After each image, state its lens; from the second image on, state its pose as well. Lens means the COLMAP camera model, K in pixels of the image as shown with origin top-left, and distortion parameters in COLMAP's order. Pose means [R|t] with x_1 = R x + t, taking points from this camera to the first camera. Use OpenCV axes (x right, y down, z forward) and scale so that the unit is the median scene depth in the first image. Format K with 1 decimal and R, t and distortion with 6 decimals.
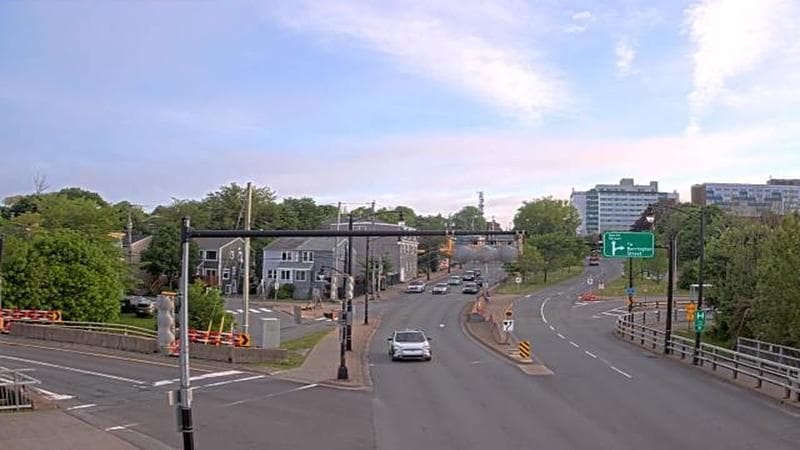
lens RADIAL K [[634.7, 0, 400.0], [0, 634.7, 225.0], [0, 0, 1]] dist [-0.000889, 0.004486]
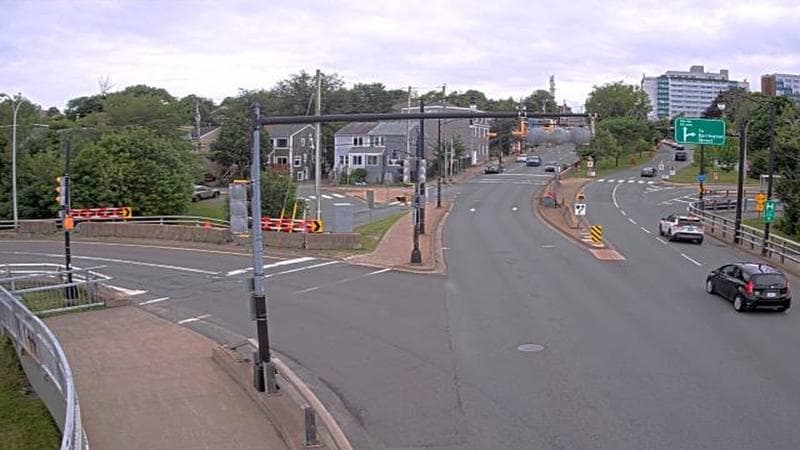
lens RADIAL K [[634.7, 0, 400.0], [0, 634.7, 225.0], [0, 0, 1]] dist [-0.000889, 0.004486]
pose [[0.999633, -0.012059, -0.024255, -0.087051], [0.013199, 0.998789, 0.047403, 0.129666], [0.023654, -0.047706, 0.998581, -0.001965]]
